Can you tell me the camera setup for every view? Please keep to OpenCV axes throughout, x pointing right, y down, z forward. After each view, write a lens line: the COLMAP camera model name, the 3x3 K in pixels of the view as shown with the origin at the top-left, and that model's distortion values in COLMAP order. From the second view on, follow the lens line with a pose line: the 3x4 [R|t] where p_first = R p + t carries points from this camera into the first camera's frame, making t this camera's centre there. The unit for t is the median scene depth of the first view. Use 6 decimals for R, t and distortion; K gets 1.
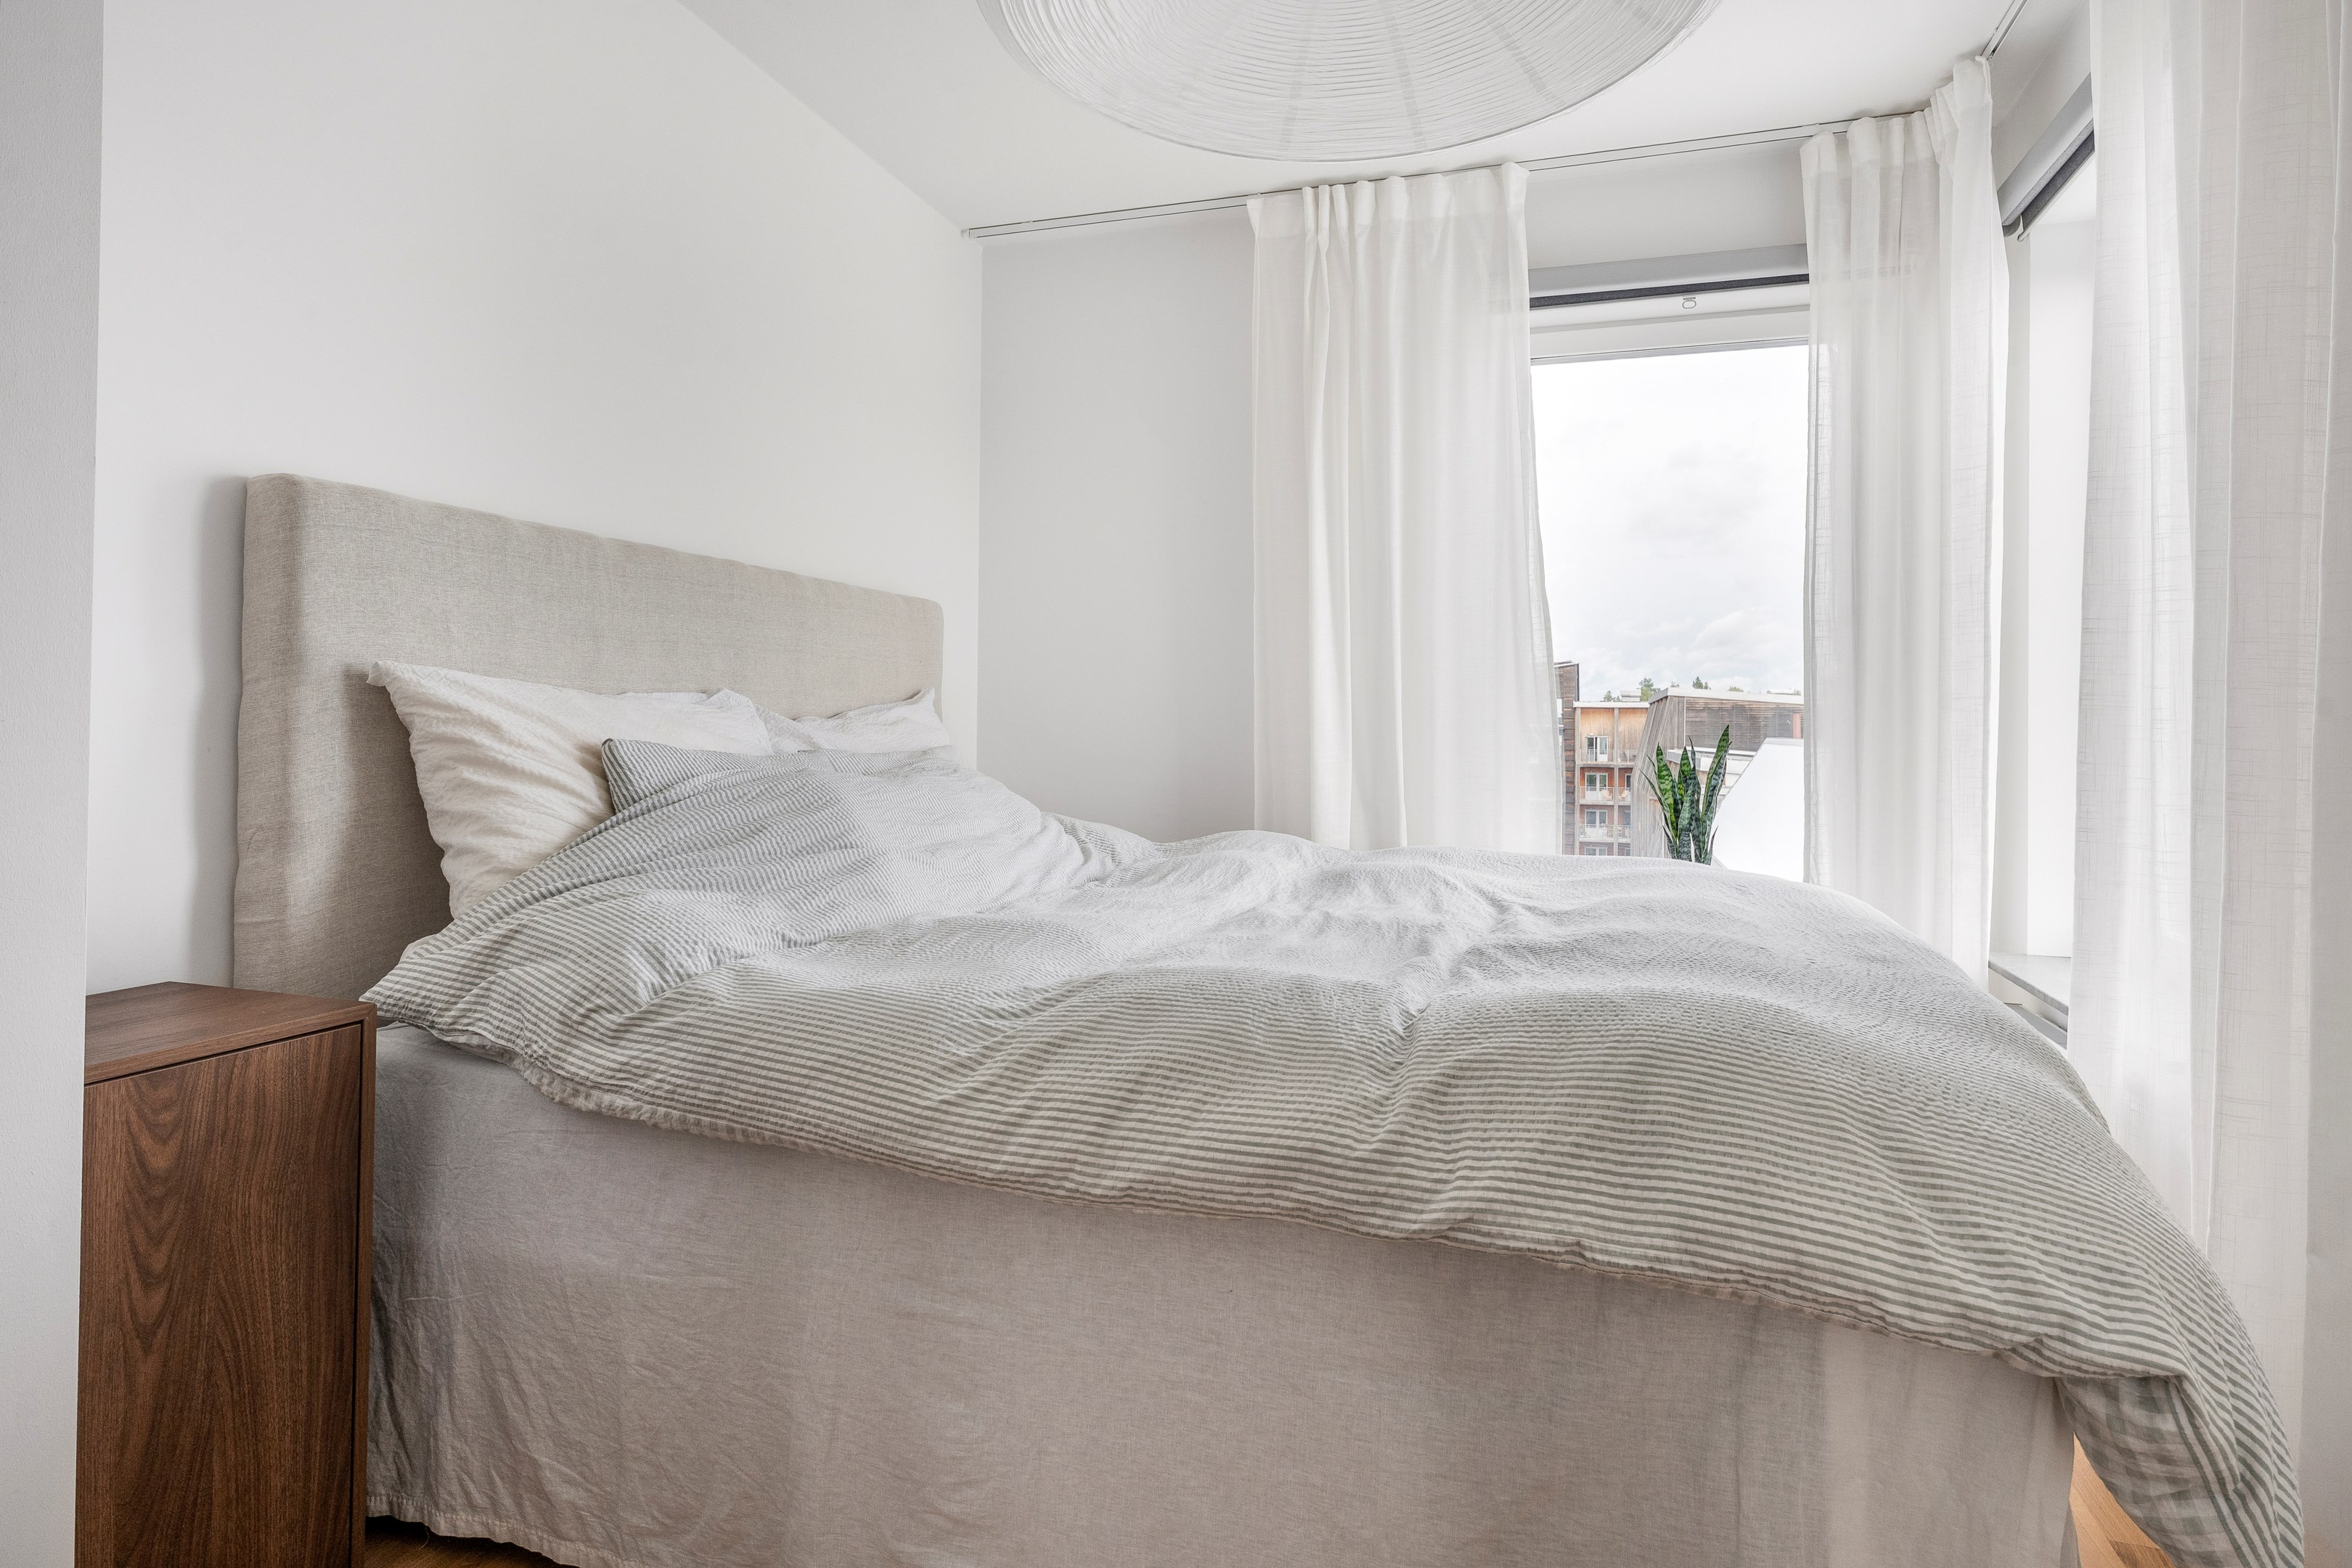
lens RADIAL K [[1414.7, 0, 1175.5], [0, 1414.7, 703.7], [0, 0, 1]] dist [0.002633, -0.003306]
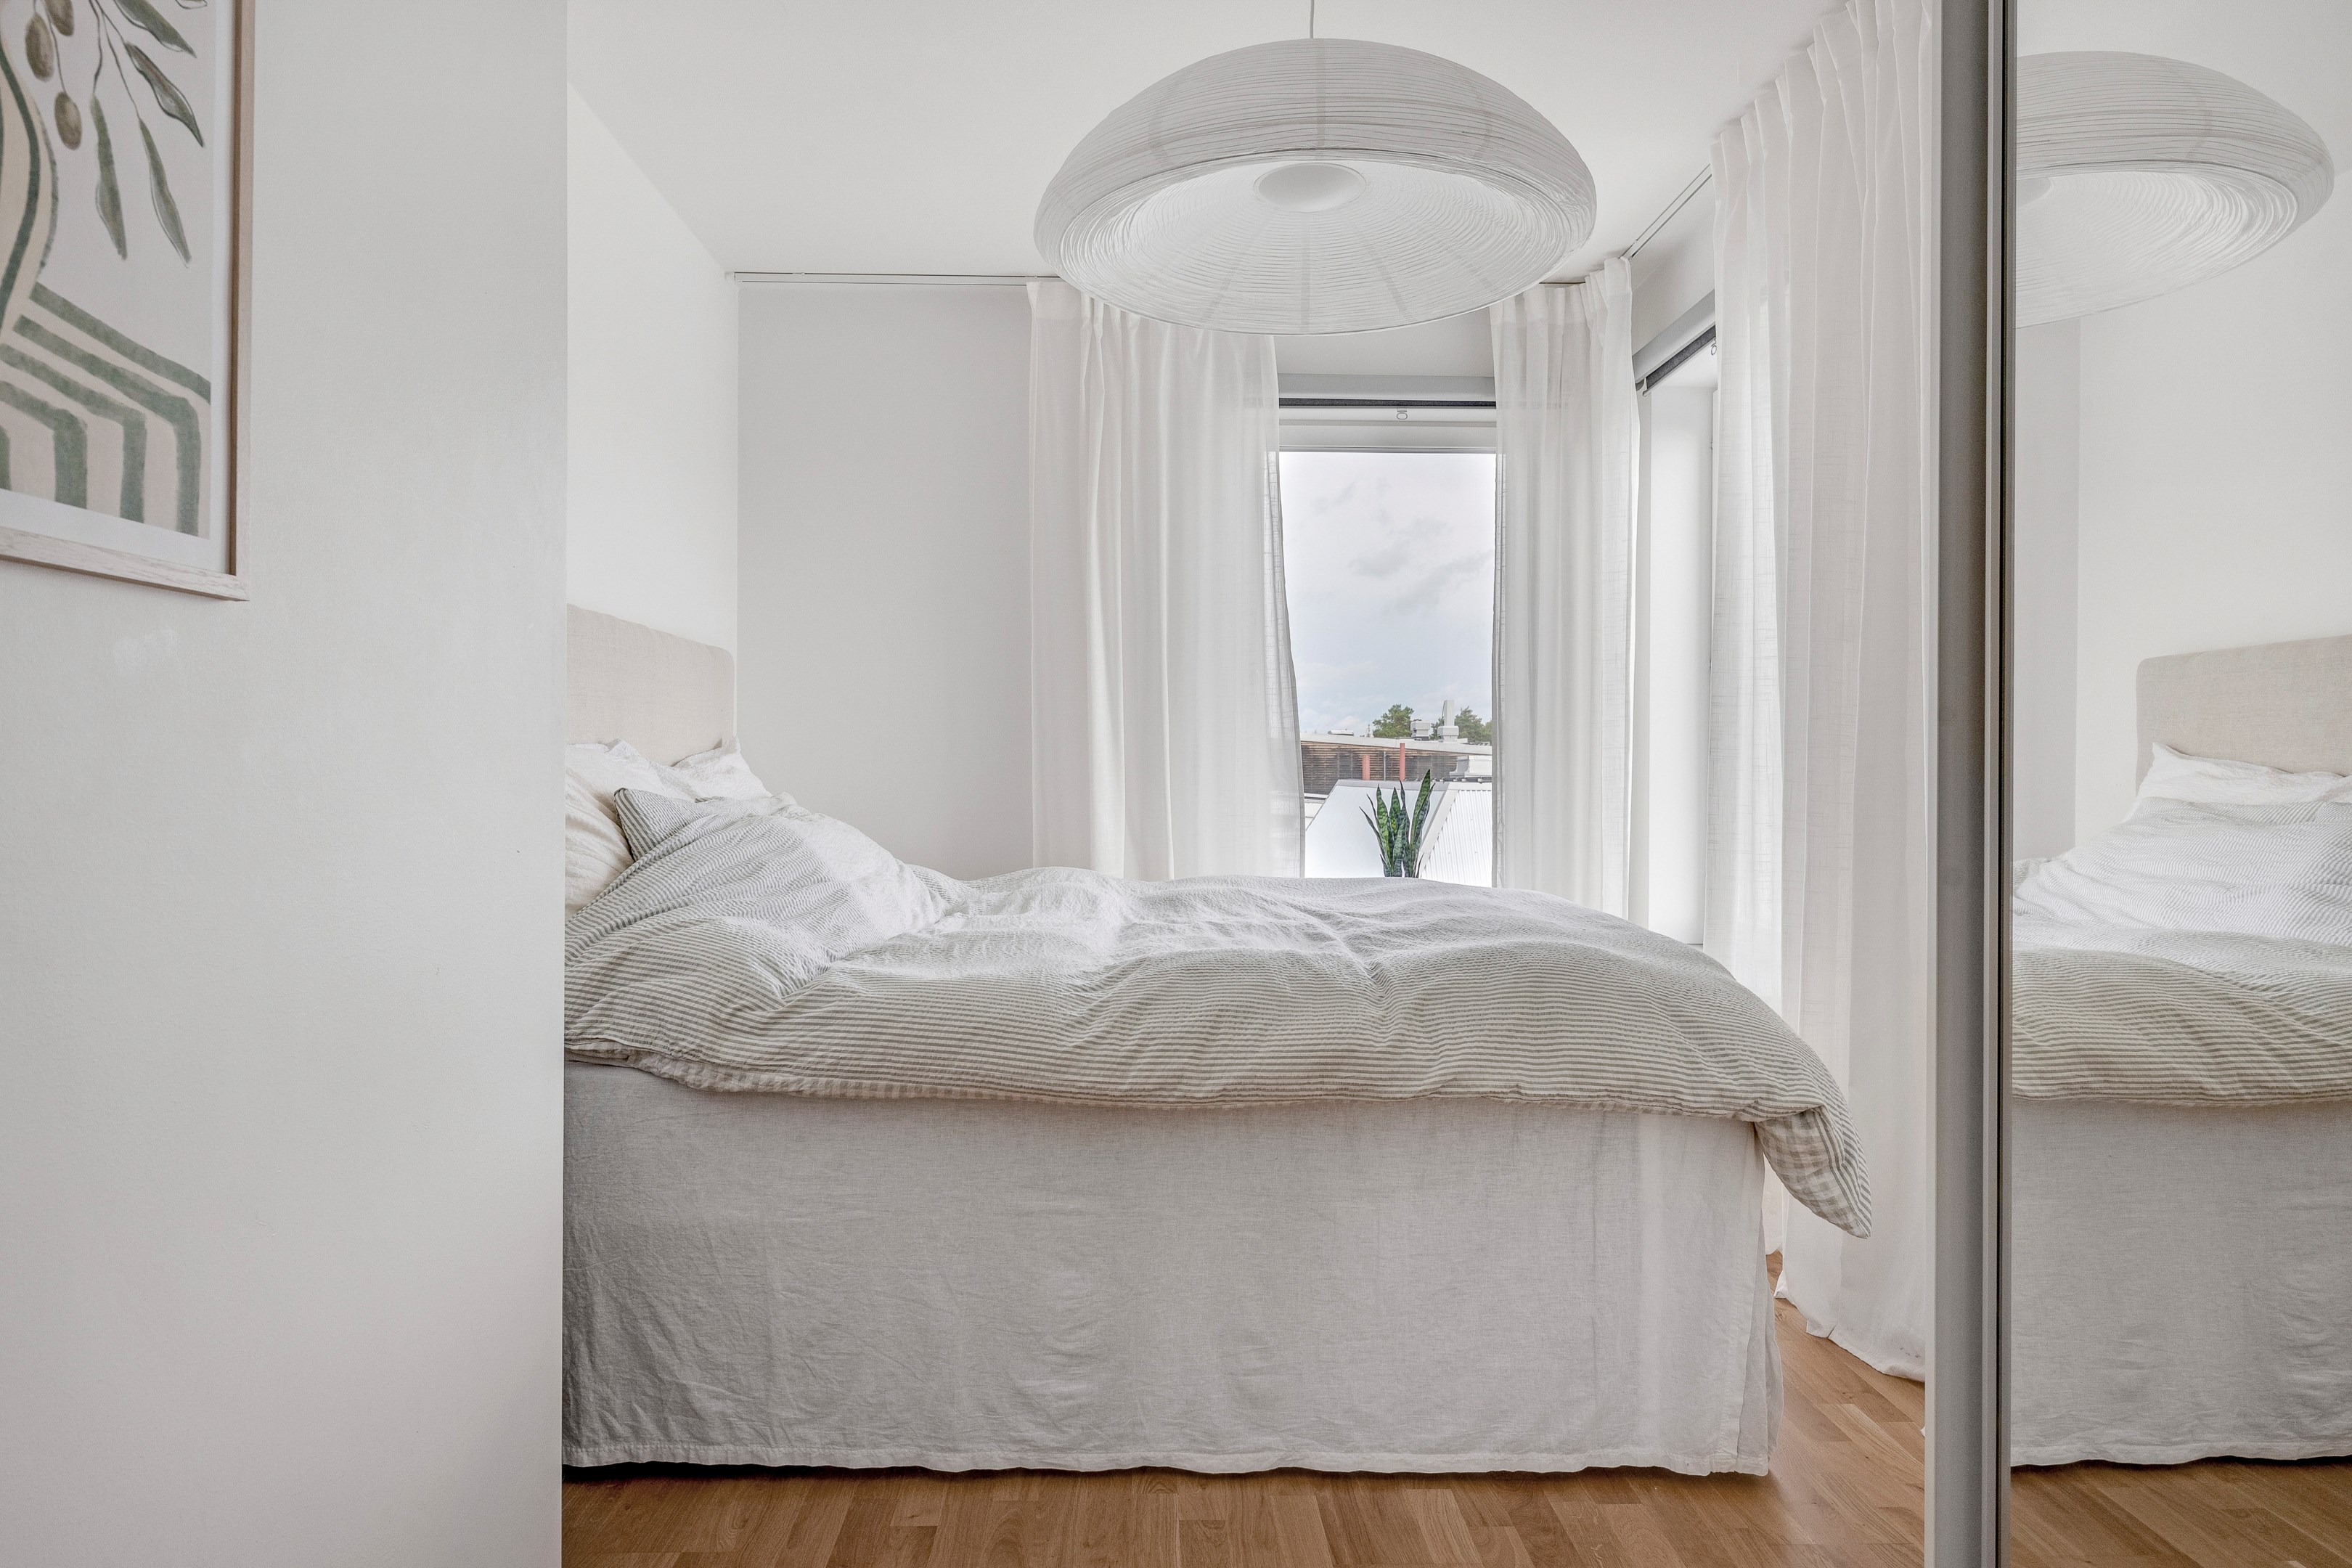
lens RADIAL K [[1959.2, 0, 1185.2], [0, 1959.2, 757.0], [0, 0, 1]] dist [-0.003122, -0.003085]
pose [[0.919250, -0.002677, 0.393664, -0.728862], [-0.001683, 0.999941, 0.010732, -0.020594], [-0.393670, -0.010528, 0.919192, -0.712281]]
